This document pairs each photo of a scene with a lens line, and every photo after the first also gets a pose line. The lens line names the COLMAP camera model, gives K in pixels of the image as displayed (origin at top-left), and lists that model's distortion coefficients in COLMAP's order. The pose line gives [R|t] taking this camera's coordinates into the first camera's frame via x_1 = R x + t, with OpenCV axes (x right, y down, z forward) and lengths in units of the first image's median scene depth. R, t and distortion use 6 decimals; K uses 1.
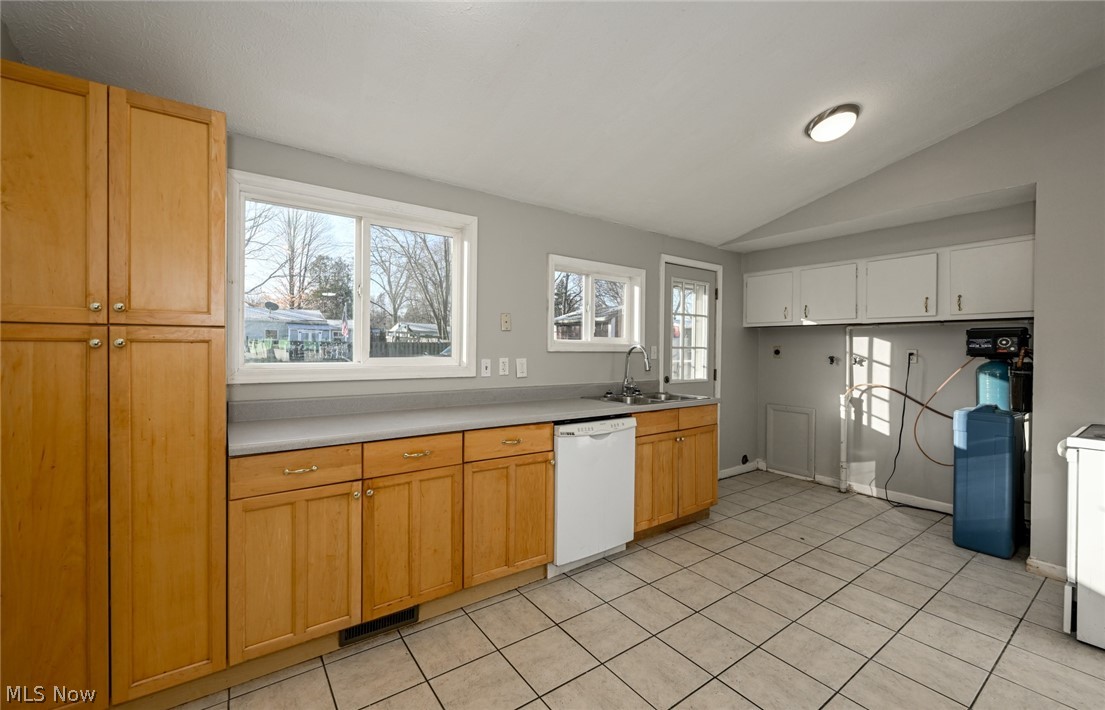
lens RADIAL K [[448.8, 0, 549.1], [0, 448.8, 349.4], [0, 0, 1]] dist [-0.002058, -0.000356]
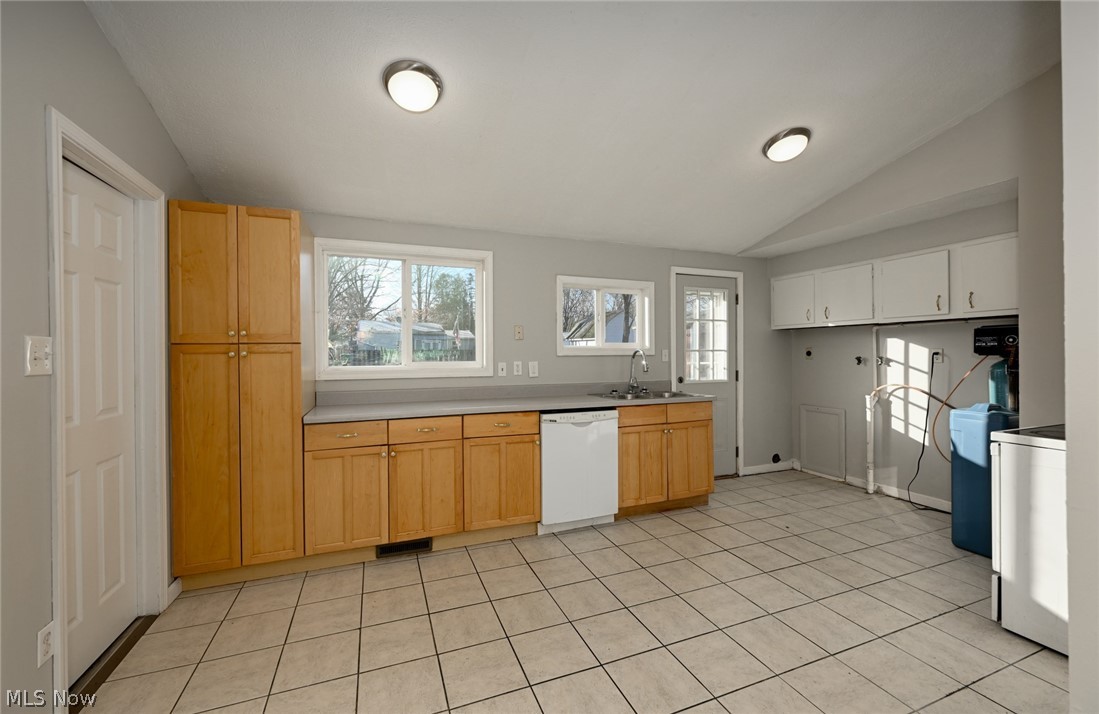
lens RADIAL K [[440.2, 0, 545.3], [0, 440.2, 352.7], [0, 0, 1]] dist [-0.000879, 0.000084]
pose [[0.968535, -0.015274, -0.248409, 0.325877], [0.014192, 0.999880, -0.006143, 0.003703], [0.248473, 0.002424, 0.968636, -0.195851]]
